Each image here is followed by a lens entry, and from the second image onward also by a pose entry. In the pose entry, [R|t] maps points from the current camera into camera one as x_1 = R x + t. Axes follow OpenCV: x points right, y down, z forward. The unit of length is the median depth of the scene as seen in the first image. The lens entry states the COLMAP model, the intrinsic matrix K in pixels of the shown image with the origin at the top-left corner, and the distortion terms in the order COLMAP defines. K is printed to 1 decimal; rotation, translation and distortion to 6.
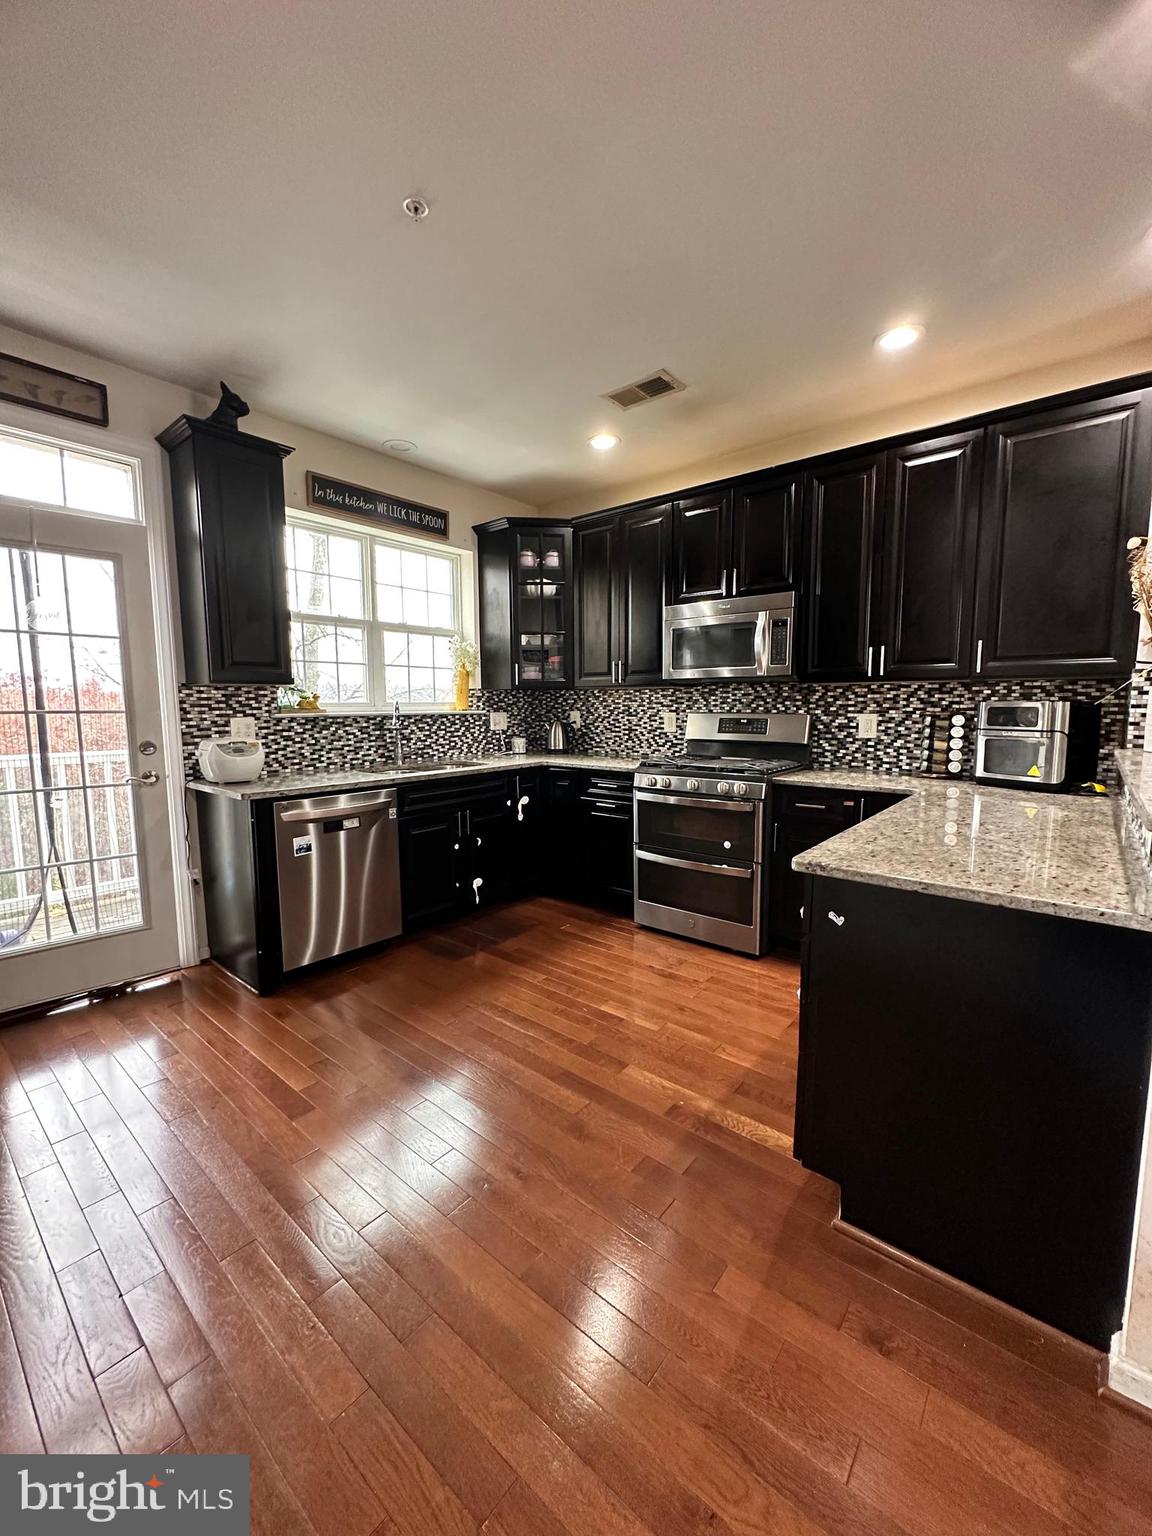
lens RADIAL K [[611.9, 0, 578.4], [0, 611.9, 769.2], [0, 0, 1]] dist [-0.004497, -0.000016]
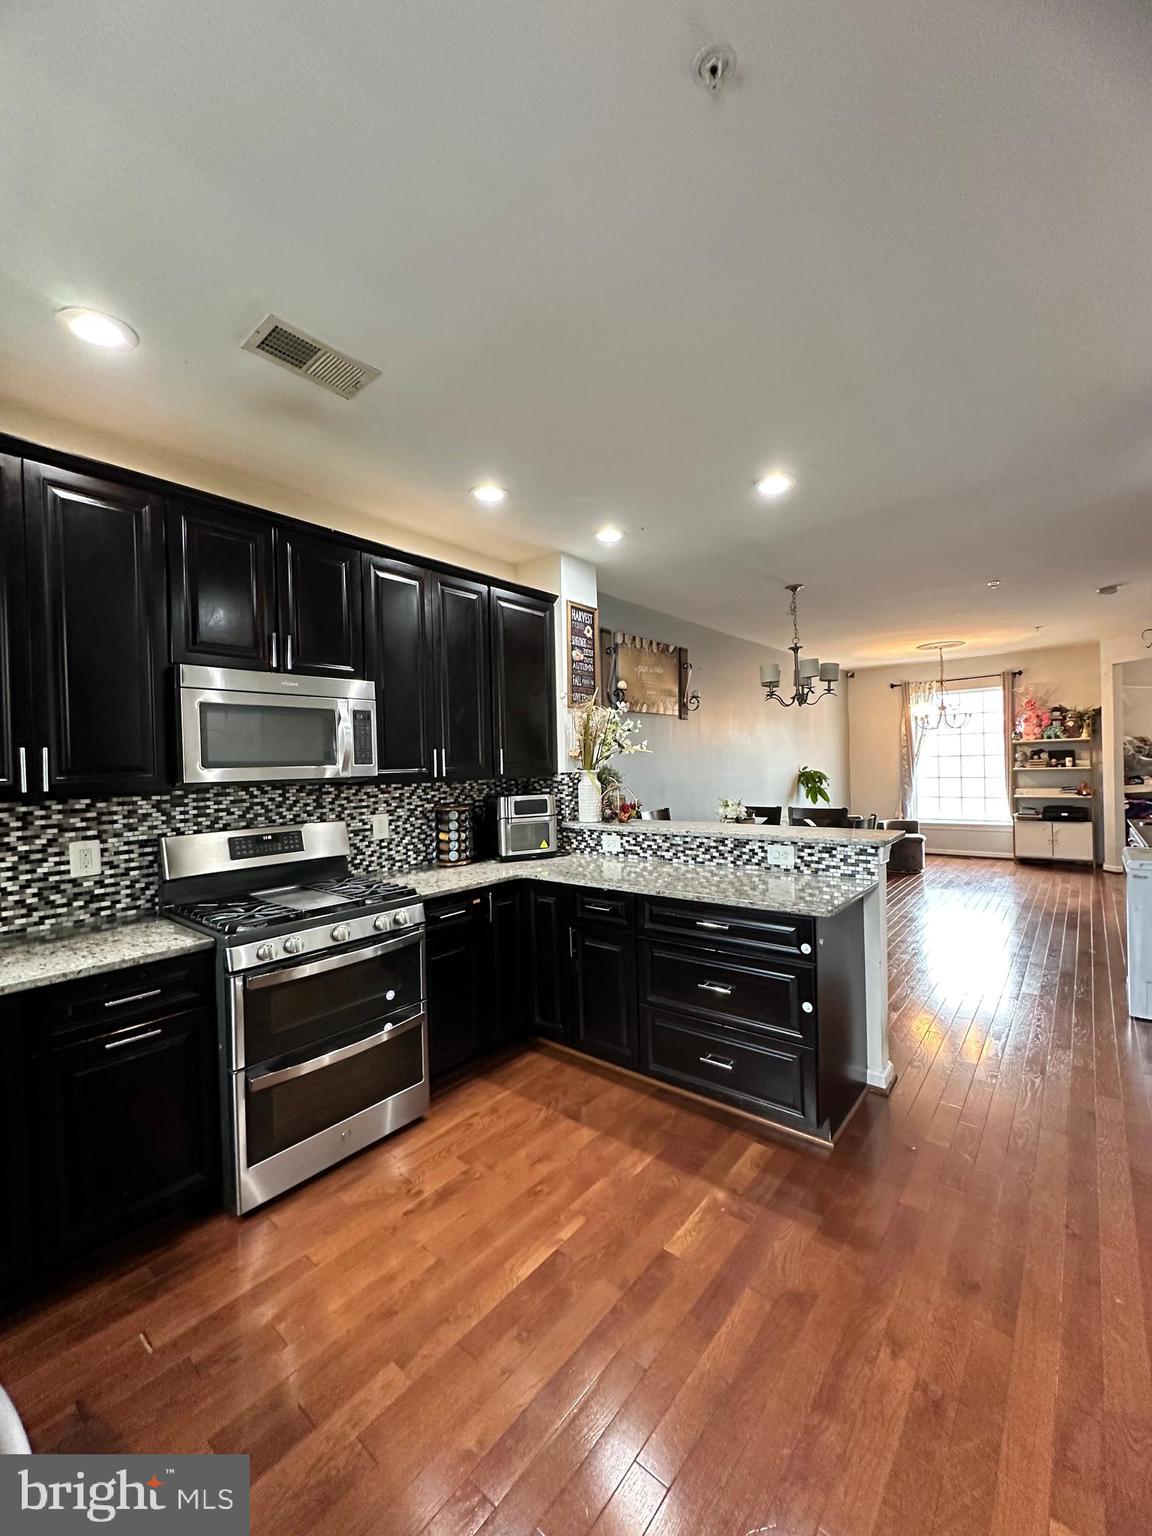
lens RADIAL K [[611.9, 0, 577.1], [0, 611.9, 770.2], [0, 0, 1]] dist [-0.004497, -0.000016]
pose [[0.000571, -0.003331, 0.999994, -0.493384], [0.134989, 0.990842, 0.003223, -0.120360], [-0.990847, 0.134986, 0.001015, 0.678278]]
